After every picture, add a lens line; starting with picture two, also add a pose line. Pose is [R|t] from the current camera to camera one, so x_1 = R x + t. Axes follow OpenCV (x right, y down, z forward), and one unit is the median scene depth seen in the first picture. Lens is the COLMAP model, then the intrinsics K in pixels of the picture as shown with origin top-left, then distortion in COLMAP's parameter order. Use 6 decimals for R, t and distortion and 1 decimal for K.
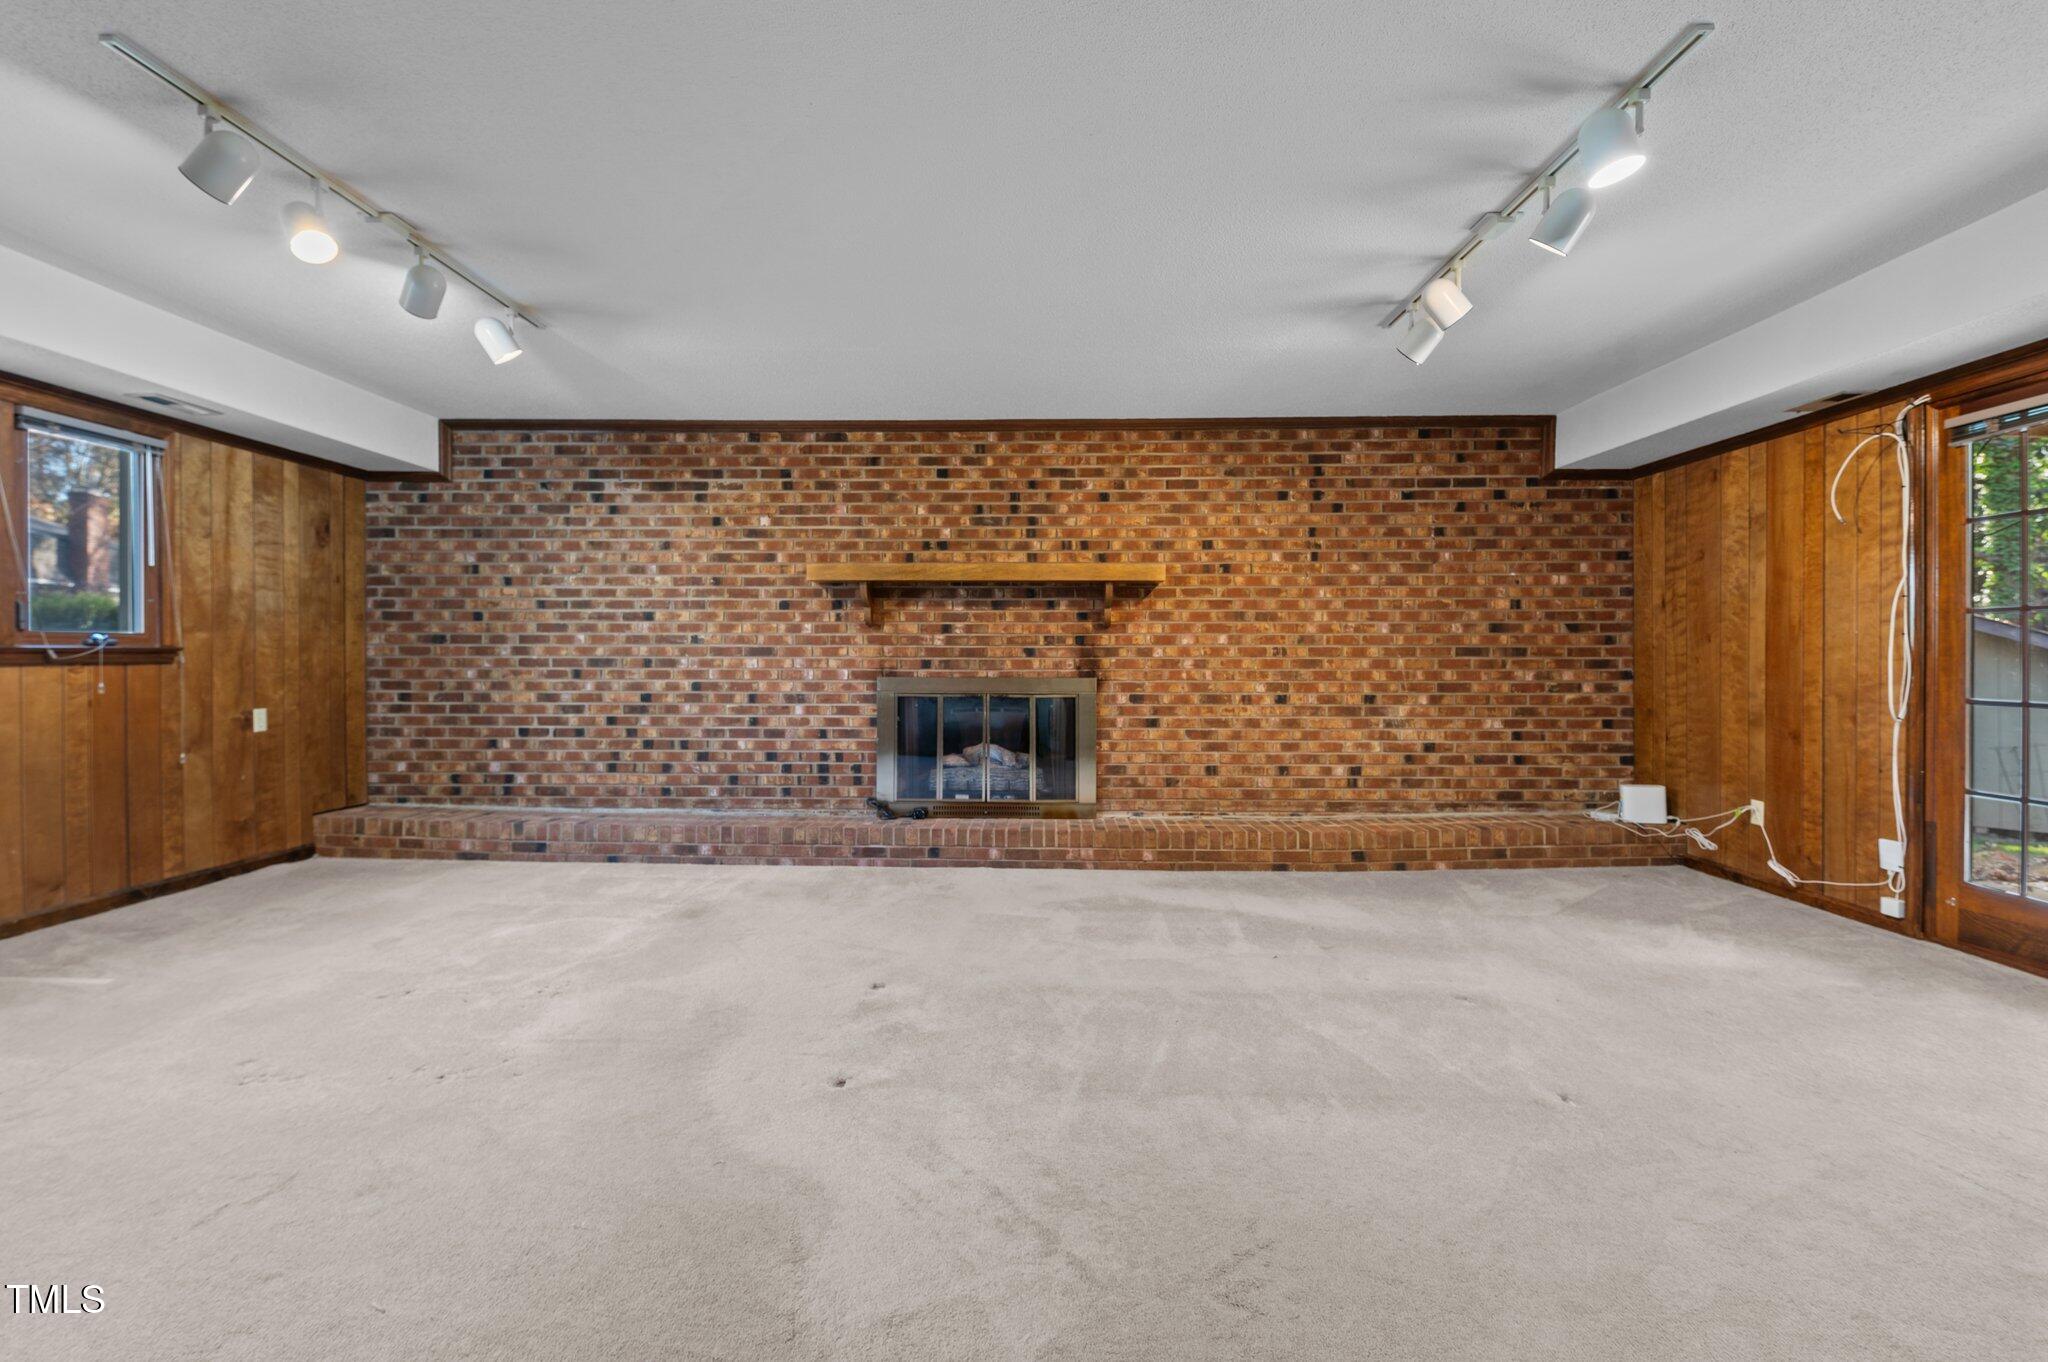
lens RADIAL K [[883.1, 0, 1037.8], [0, 883.1, 674.1], [0, 0, 1]] dist [0.015783, -0.013246]
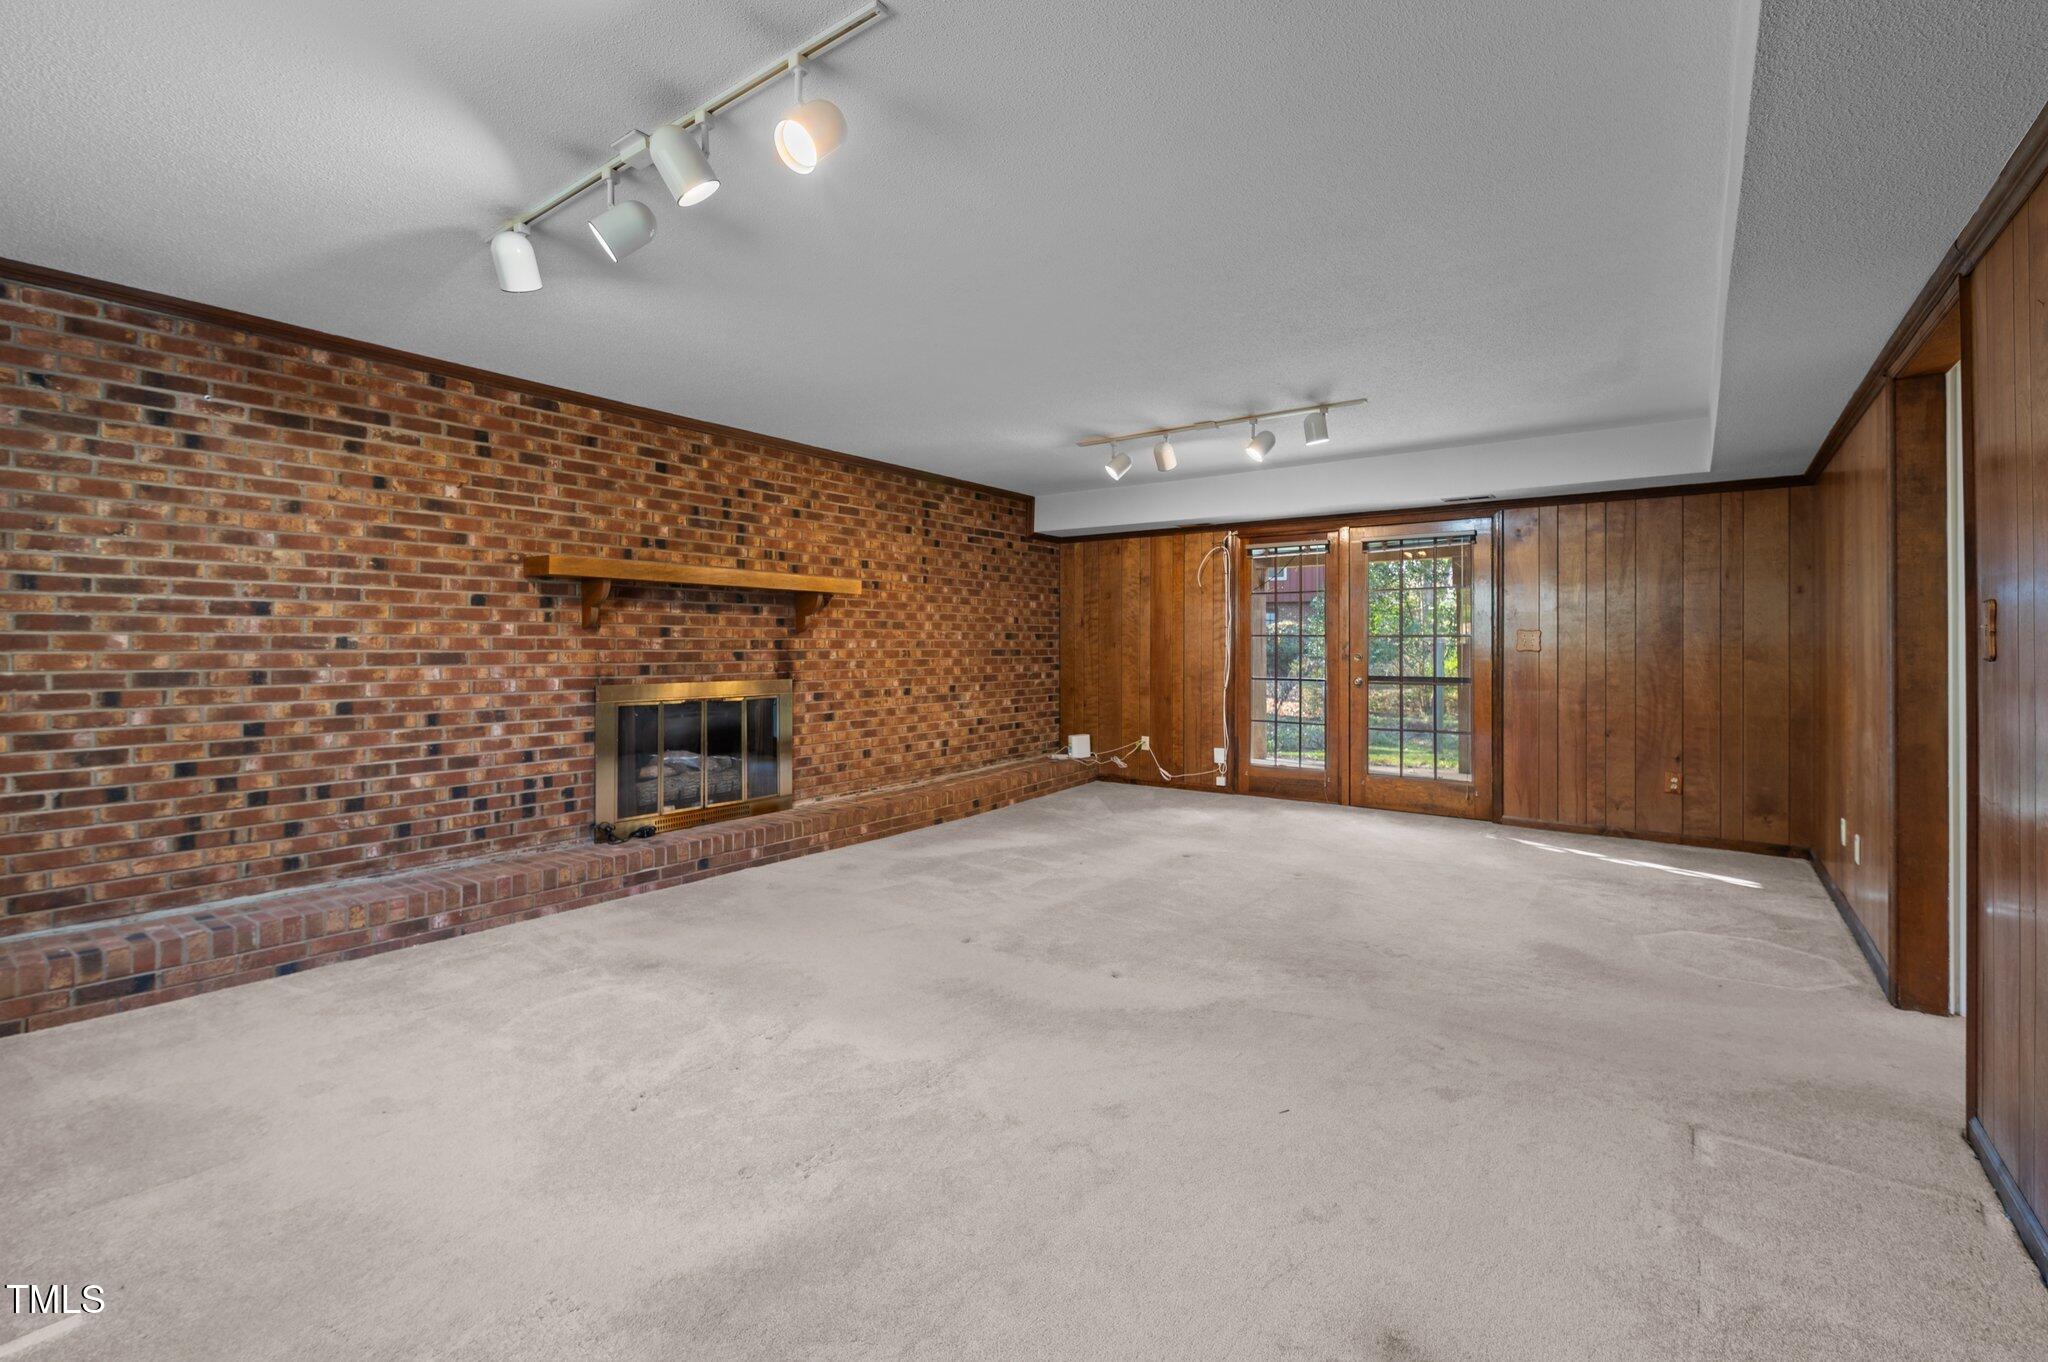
lens RADIAL K [[869.2, 0, 1028.4], [0, 869.2, 658.9], [0, 0, 1]] dist [0.014793, -0.010998]
pose [[0.586402, -0.012400, 0.809925, -0.632234], [0.012989, 0.999898, 0.005904, -0.022995], [-0.809916, 0.007058, 0.586504, 0.136087]]
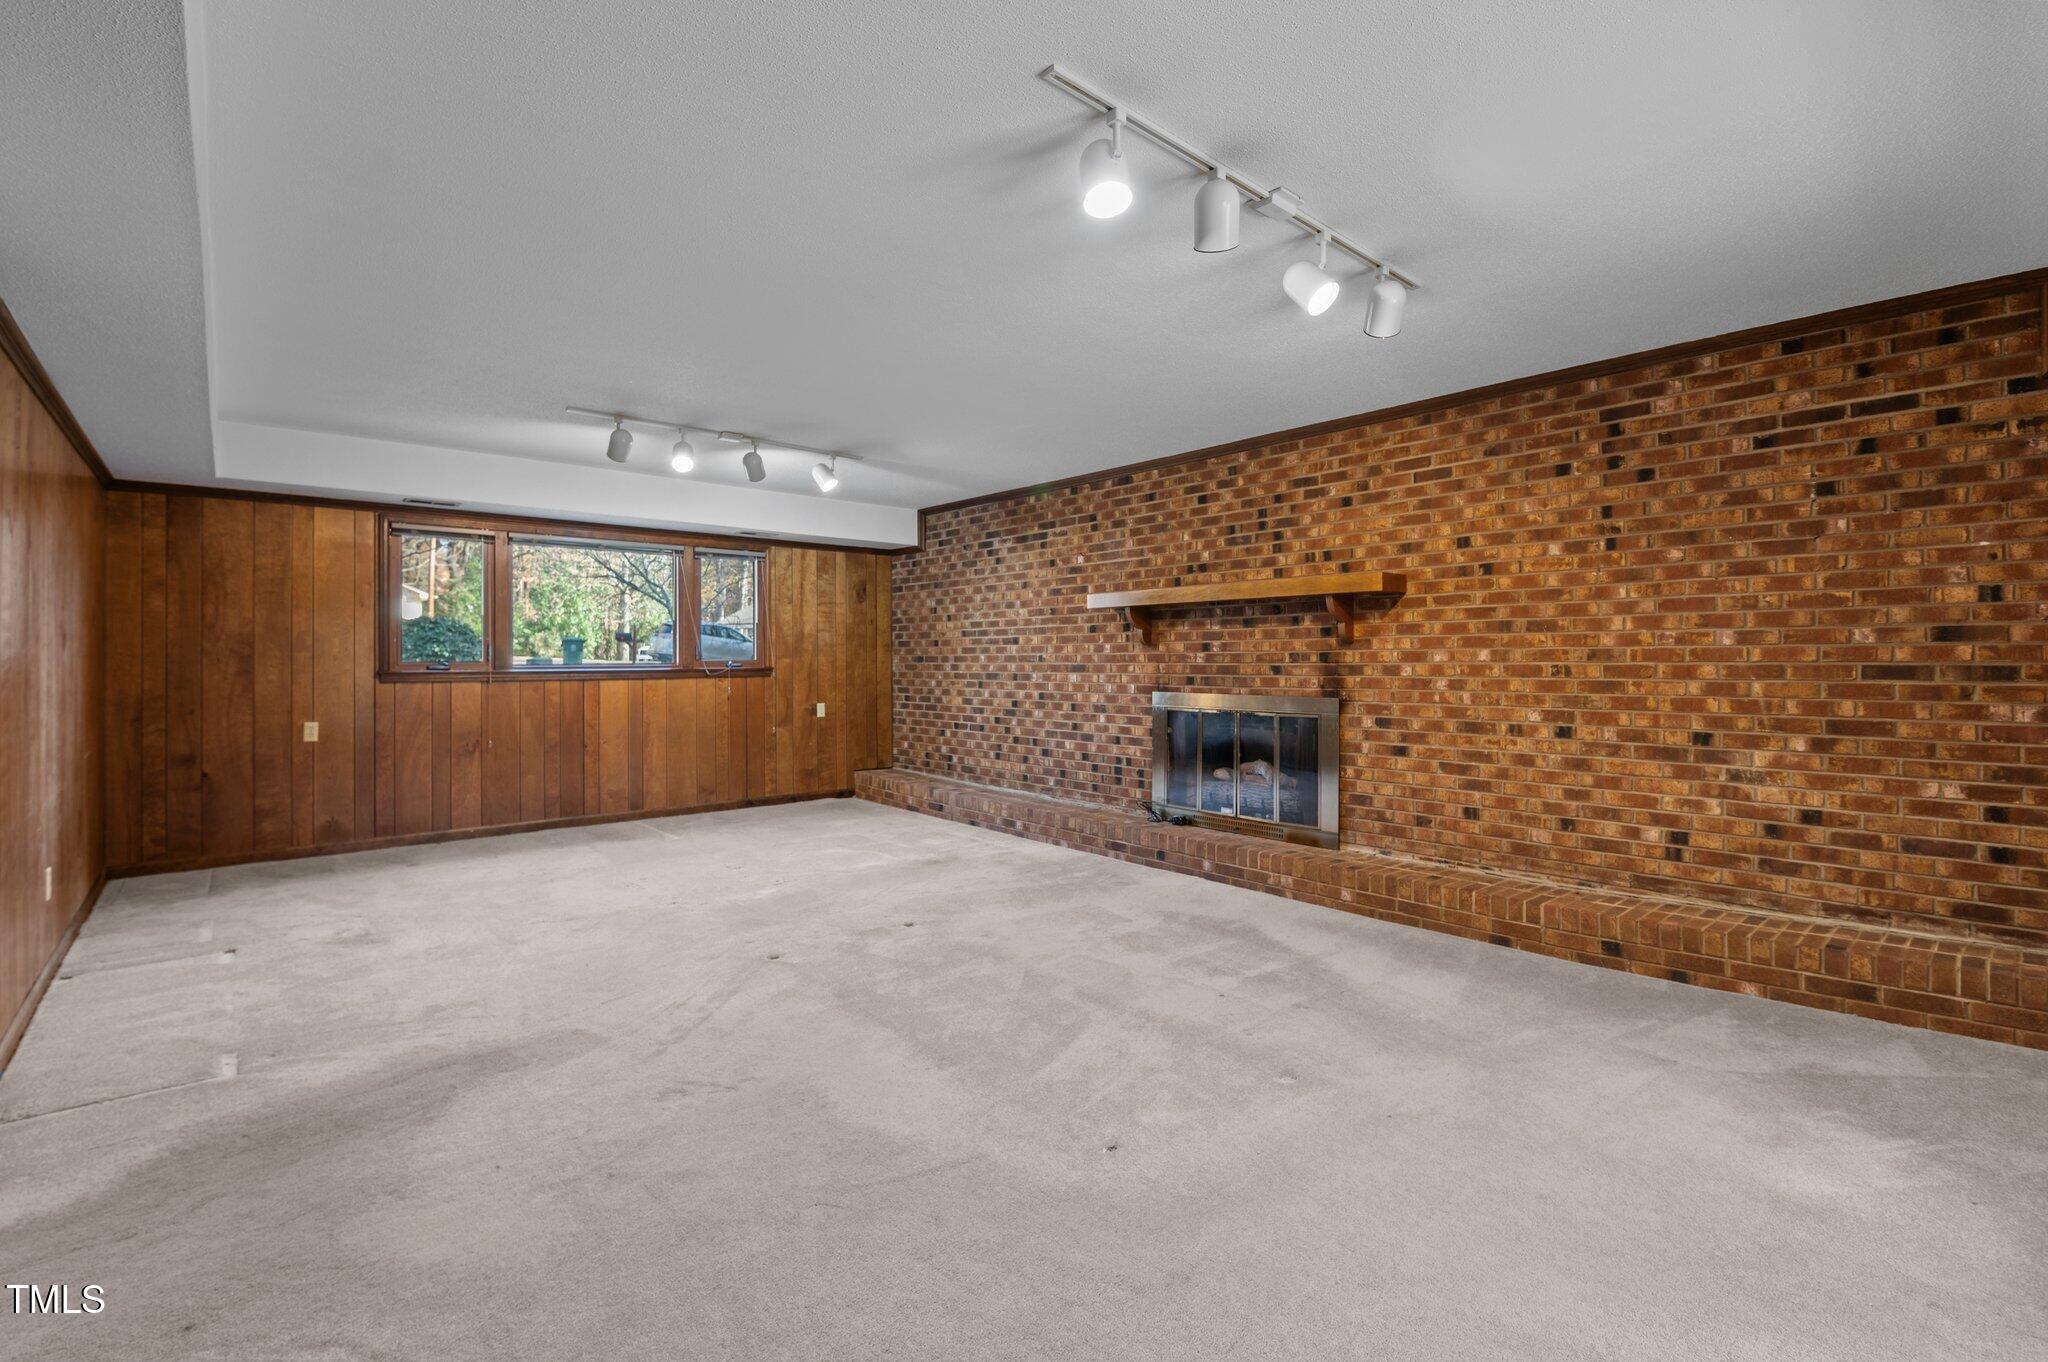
lens RADIAL K [[923.3, 0, 1021.2], [0, 923.3, 672.2], [0, 0, 1]] dist [-0.002736, -0.013715]
pose [[0.666088, 0.006590, -0.745844, 0.566717], [-0.010443, 0.999945, -0.000491, -0.018819], [0.745800, 0.008116, 0.666121, 0.108961]]
